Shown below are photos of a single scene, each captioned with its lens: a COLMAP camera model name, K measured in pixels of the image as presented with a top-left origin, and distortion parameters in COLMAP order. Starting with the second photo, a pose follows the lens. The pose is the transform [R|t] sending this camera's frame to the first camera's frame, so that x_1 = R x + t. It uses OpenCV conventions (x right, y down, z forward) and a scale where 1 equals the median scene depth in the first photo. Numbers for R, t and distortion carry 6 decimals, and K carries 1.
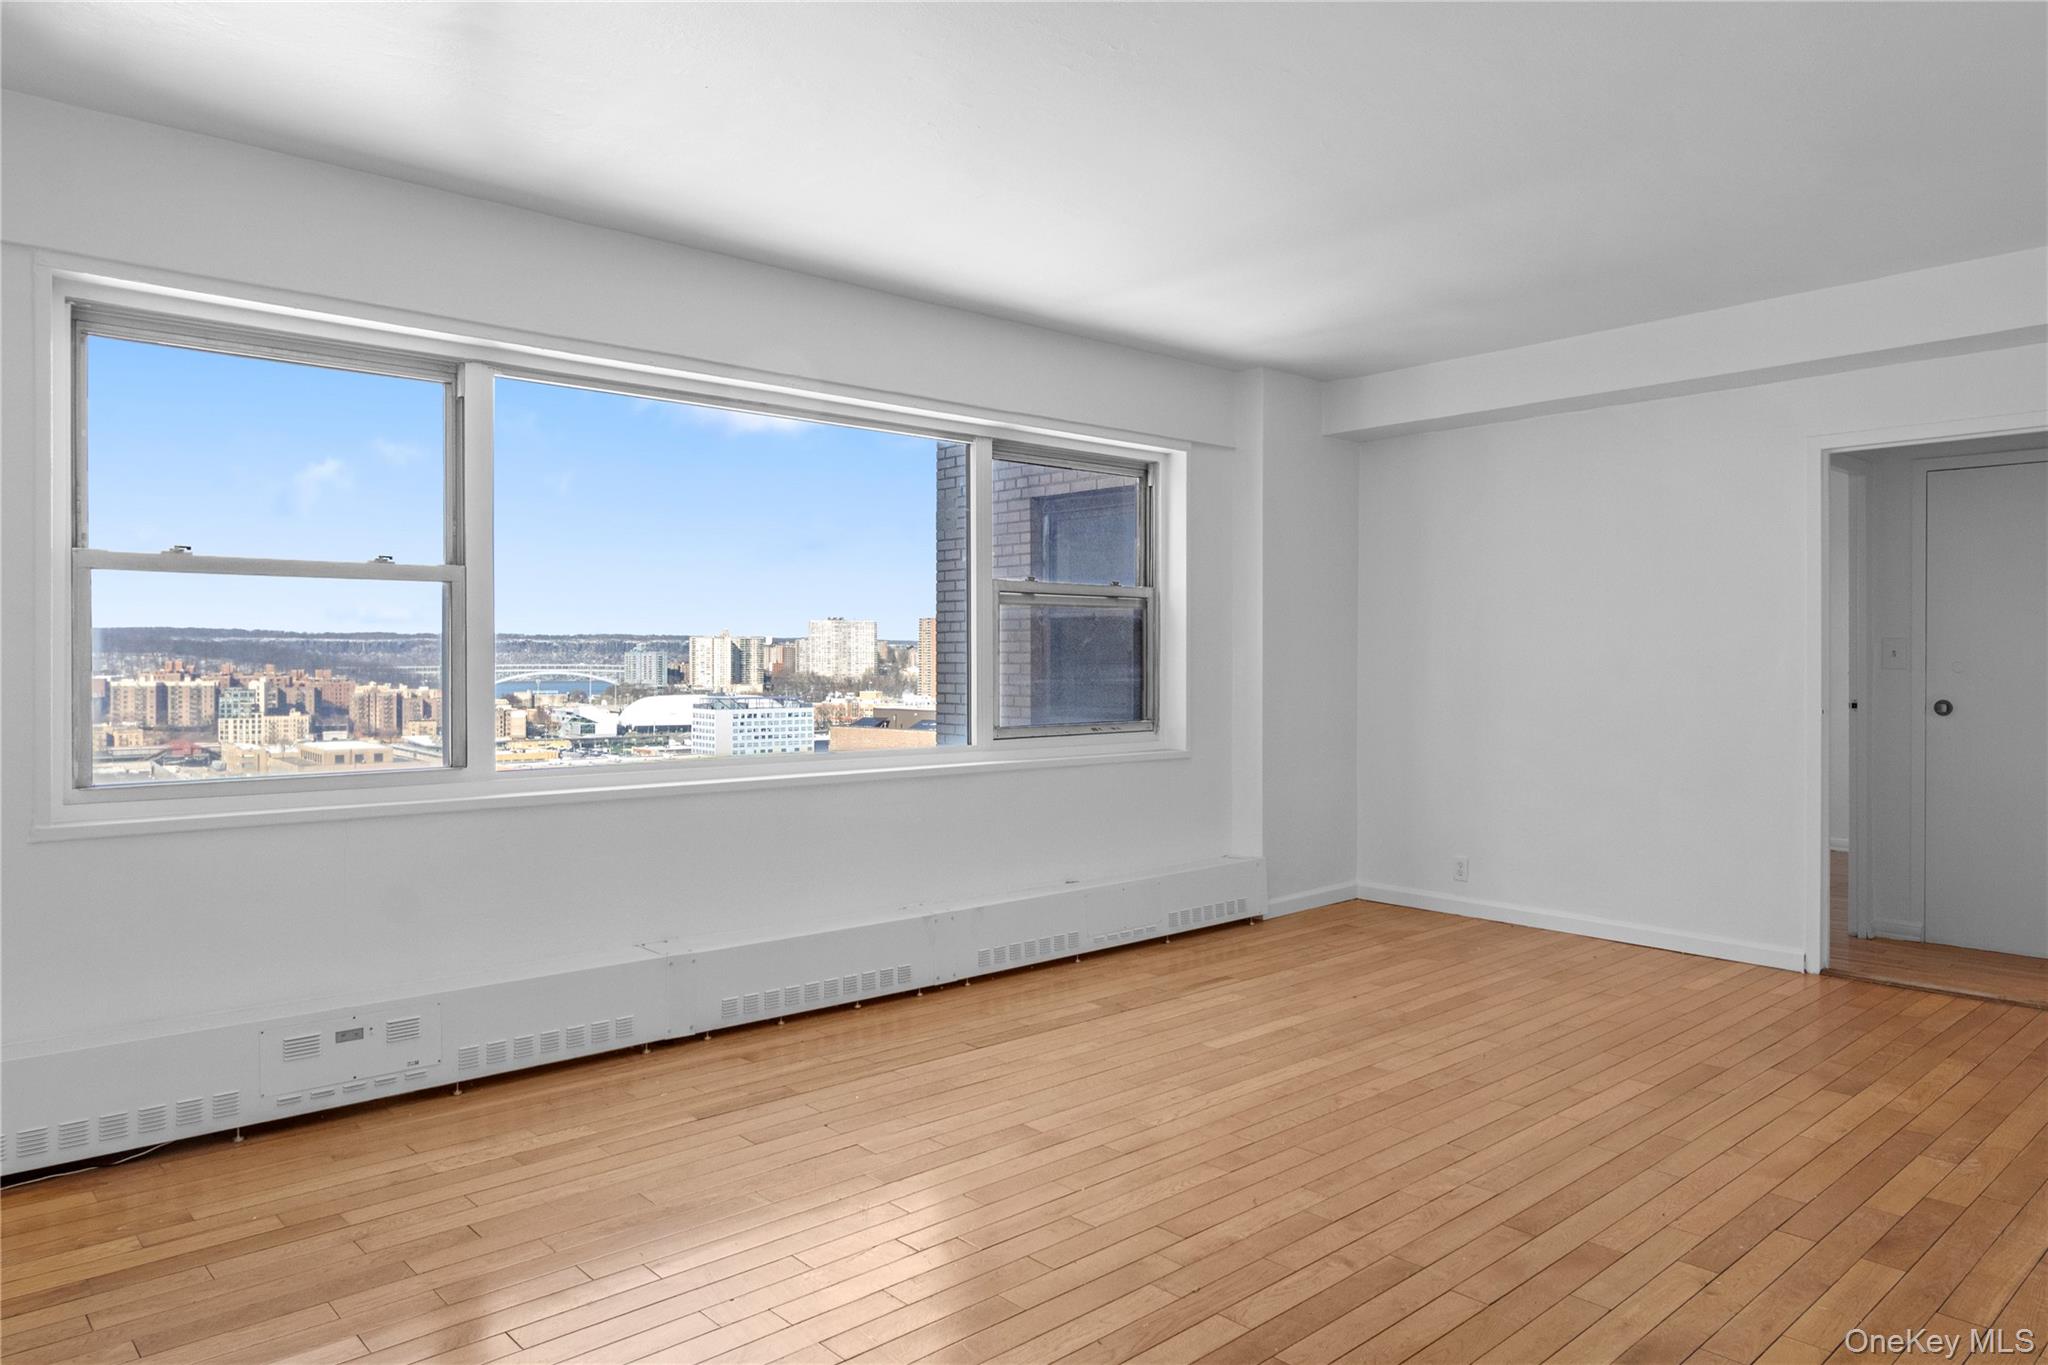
lens RADIAL K [[1302.6, 0, 1014.7], [0, 1302.6, 651.9], [0, 0, 1]] dist [-0.006085, 0.002705]
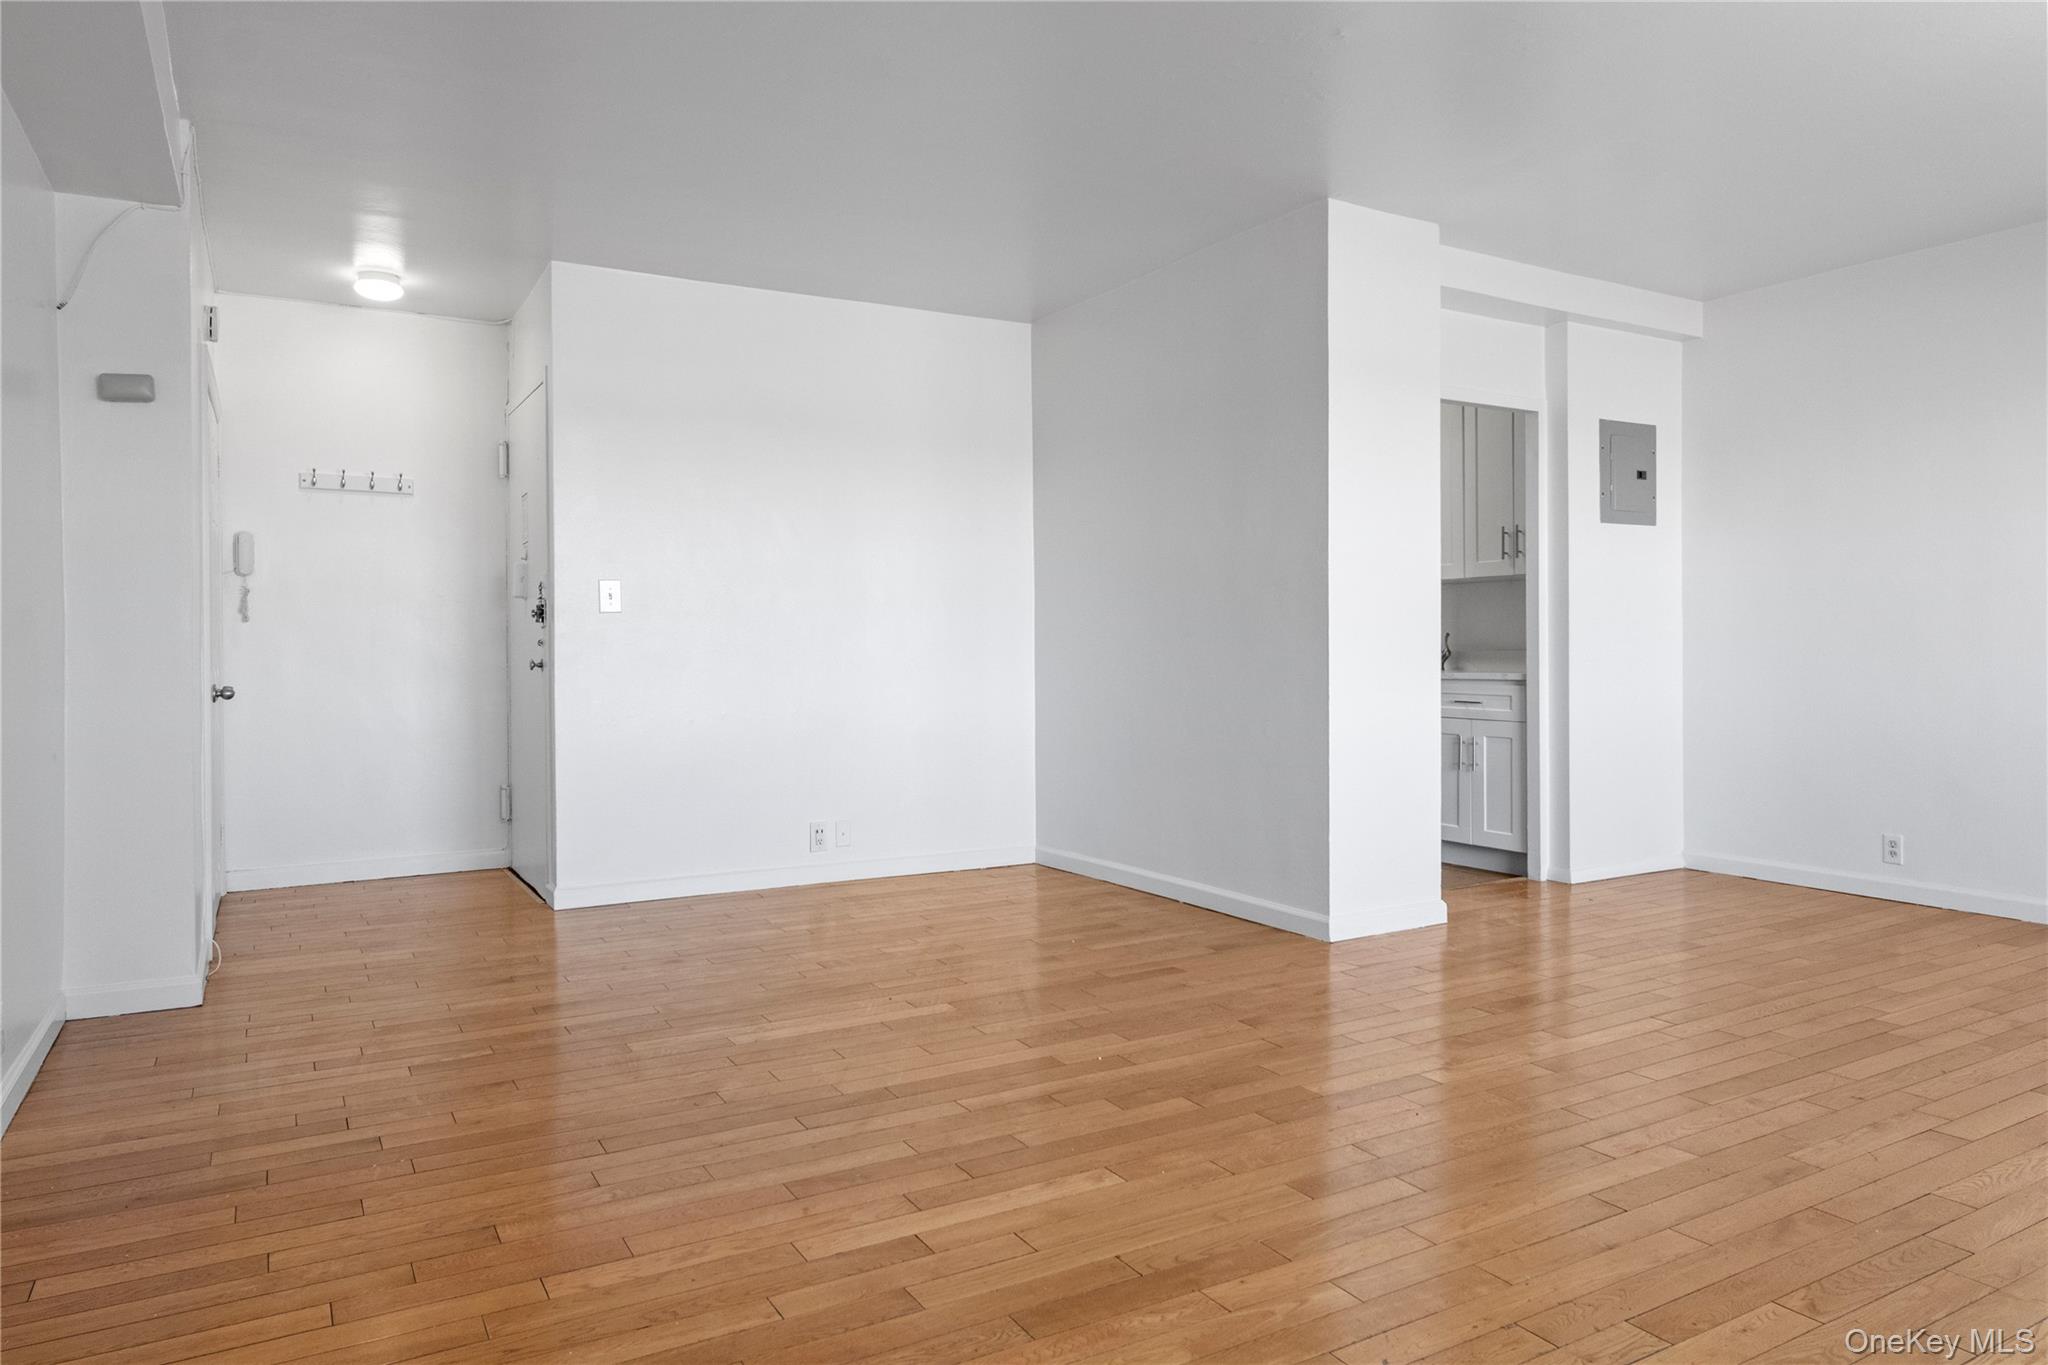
lens RADIAL K [[1302.6, 0, 1001.8], [0, 1302.6, 631.4], [0, 0, 1]] dist [-0.006085, 0.002705]
pose [[-0.977621, 0.013643, 0.209930, 0.464707], [0.008376, 0.999628, -0.025956, 0.063912], [-0.210206, -0.023616, -0.977372, 1.609507]]
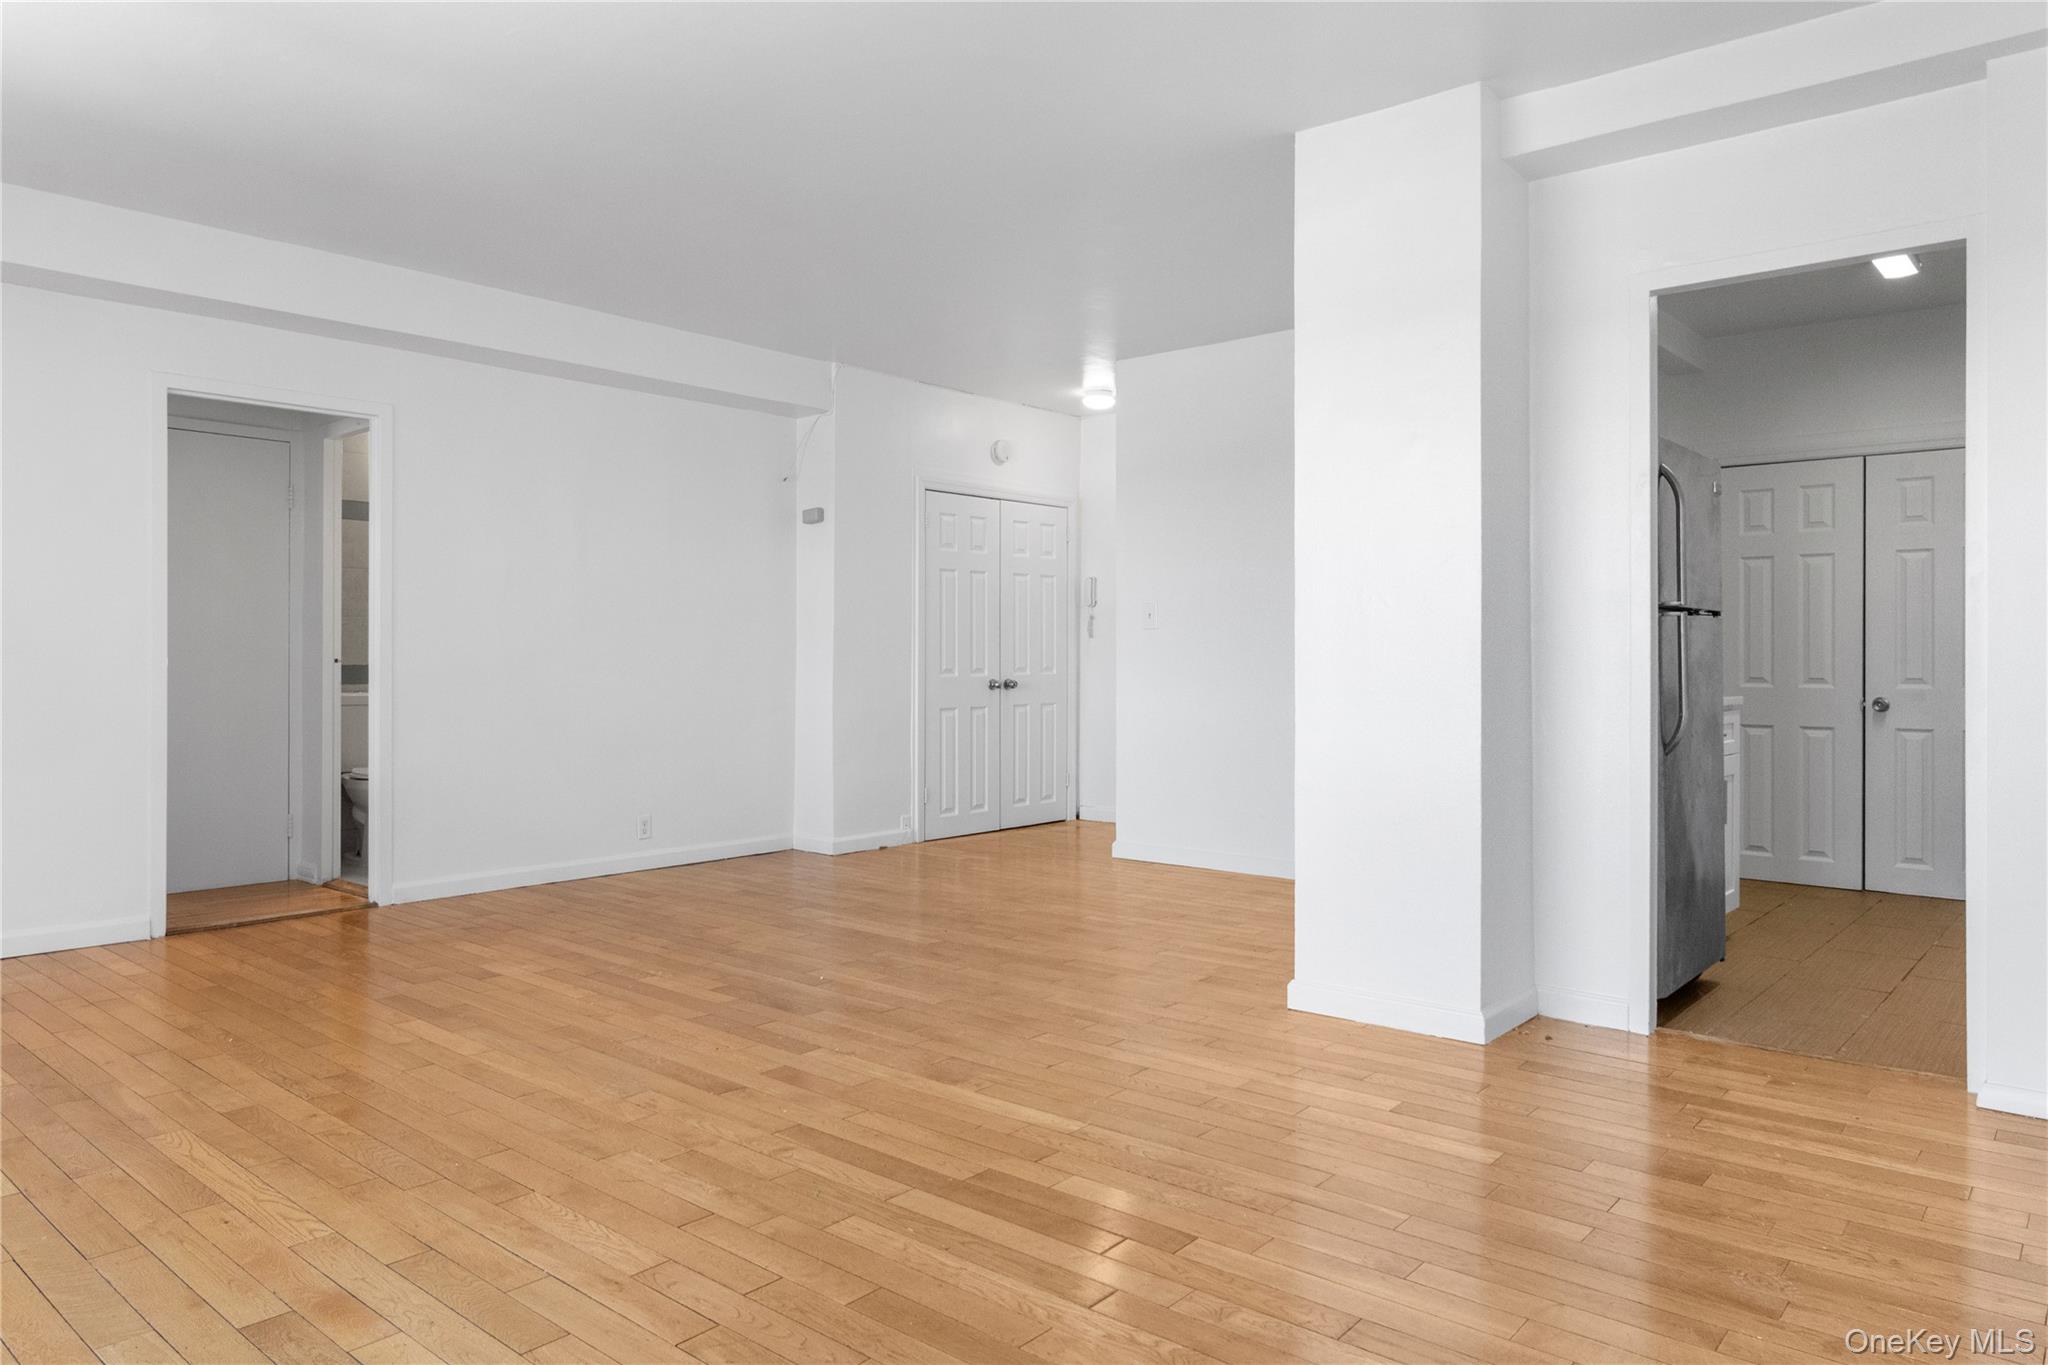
lens RADIAL K [[1302.6, 0, 1047.1], [0, 1302.6, 685.6], [0, 0, 1]] dist [-0.006085, 0.002705]
pose [[-0.141320, -0.016656, 0.989824, -0.584018], [-0.012058, 0.999813, 0.015103, 0.054492], [-0.989891, -0.009801, -0.141494, 0.678432]]
